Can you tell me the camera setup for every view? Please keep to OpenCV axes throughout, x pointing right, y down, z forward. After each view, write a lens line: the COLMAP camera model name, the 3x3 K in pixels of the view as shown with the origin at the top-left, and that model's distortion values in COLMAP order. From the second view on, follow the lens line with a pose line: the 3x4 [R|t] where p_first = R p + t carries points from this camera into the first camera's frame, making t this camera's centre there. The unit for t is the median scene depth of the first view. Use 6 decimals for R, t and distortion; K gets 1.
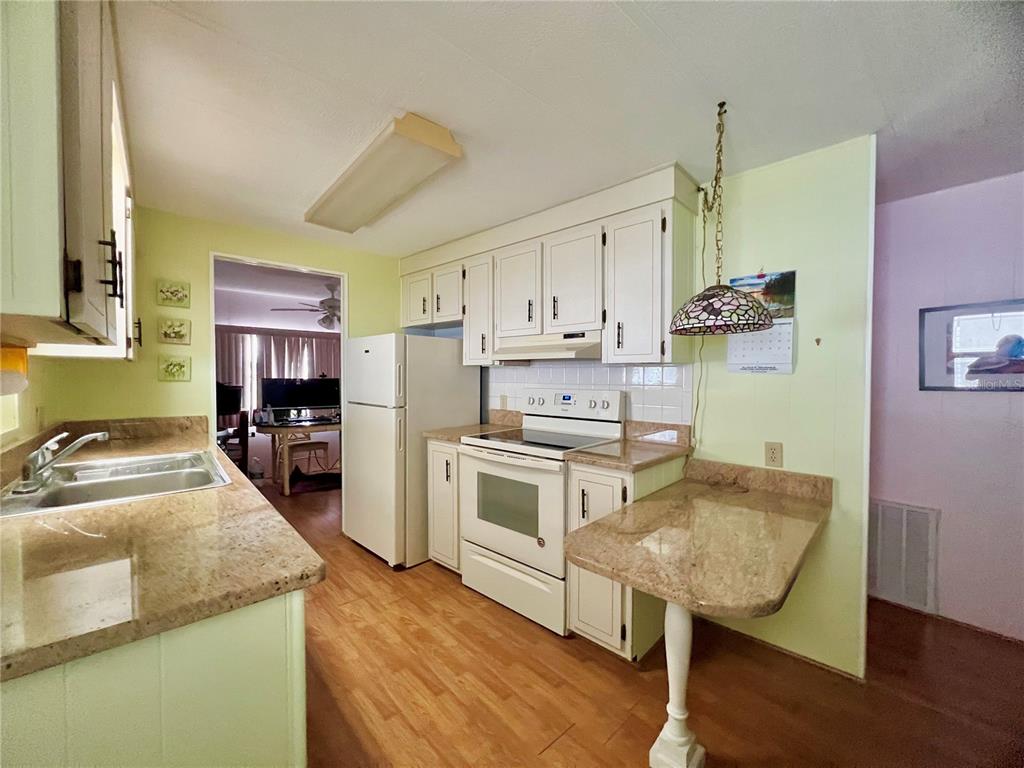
lens RADIAL K [[410.0, 0, 516.0], [0, 410.0, 384.4], [0, 0, 1]] dist [-0.002456, 0.000684]
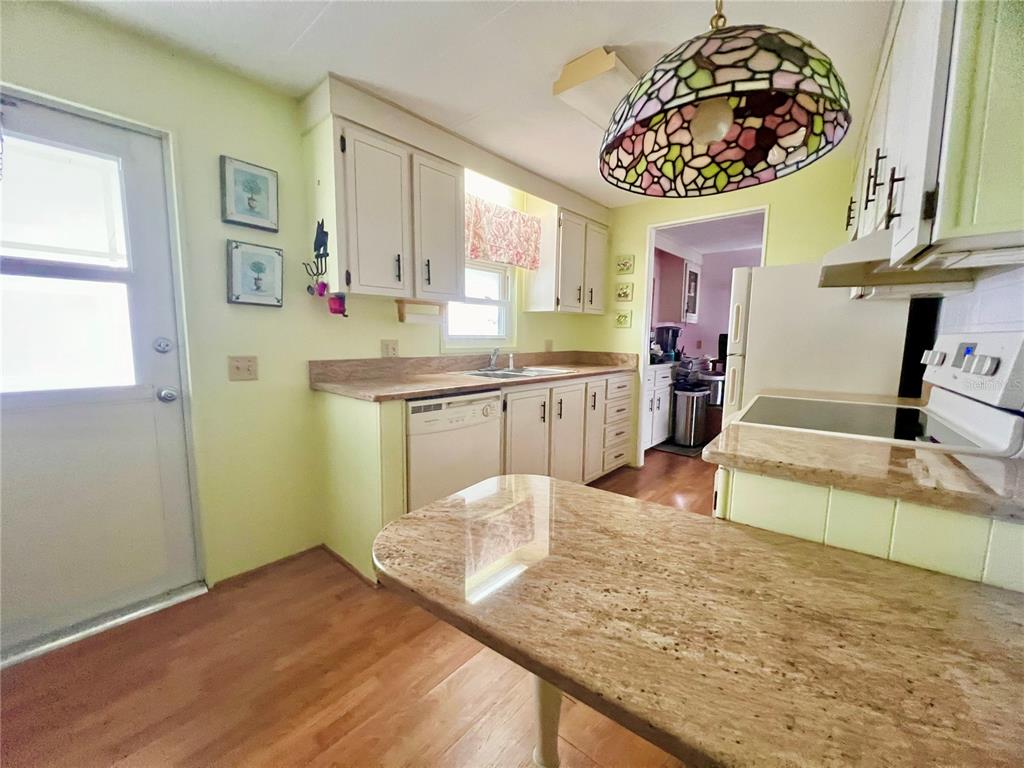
lens RADIAL K [[410.0, 0, 513.2], [0, 410.0, 382.8], [0, 0, 1]] dist [-0.002456, 0.000684]
pose [[0.124457, 0.115819, -0.985442, 0.551514], [-0.031660, 0.993122, 0.112723, 0.033558], [0.991720, 0.017170, 0.127268, 0.453245]]
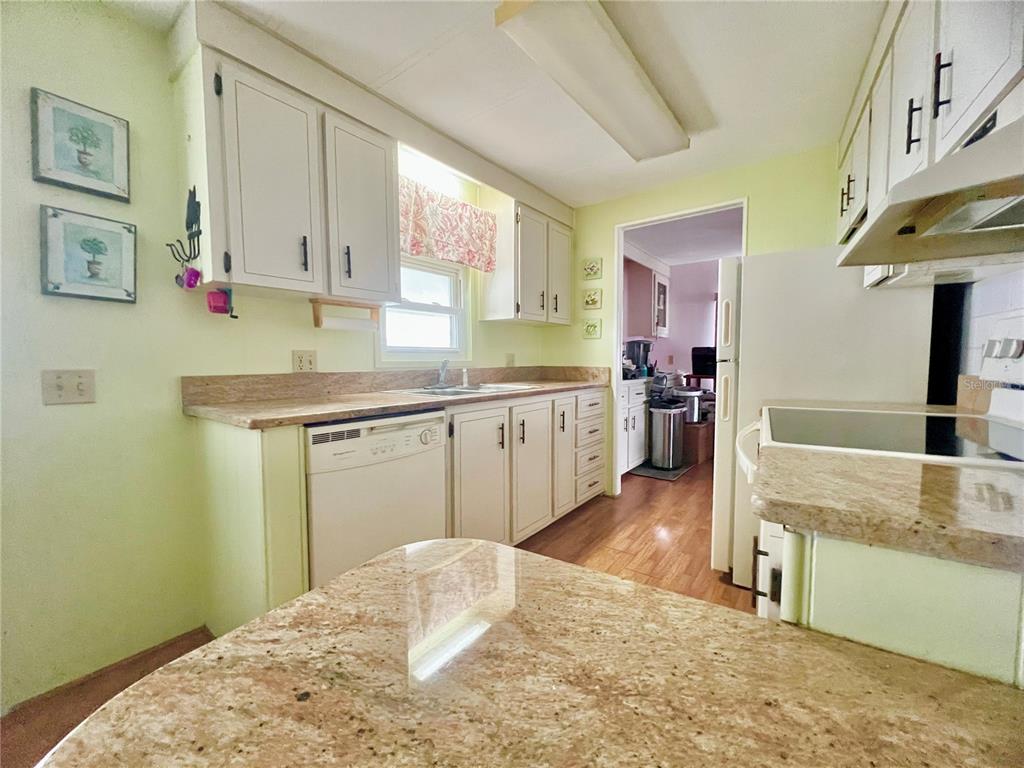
lens RADIAL K [[410.0, 0, 512.0], [0, 410.0, 382.3], [0, 0, 1]] dist [-0.002456, 0.000684]
pose [[0.194616, 0.053402, -0.979425, 0.377948], [-0.013885, 0.998567, 0.051687, 0.065795], [0.980781, 0.003540, 0.195079, 0.517329]]
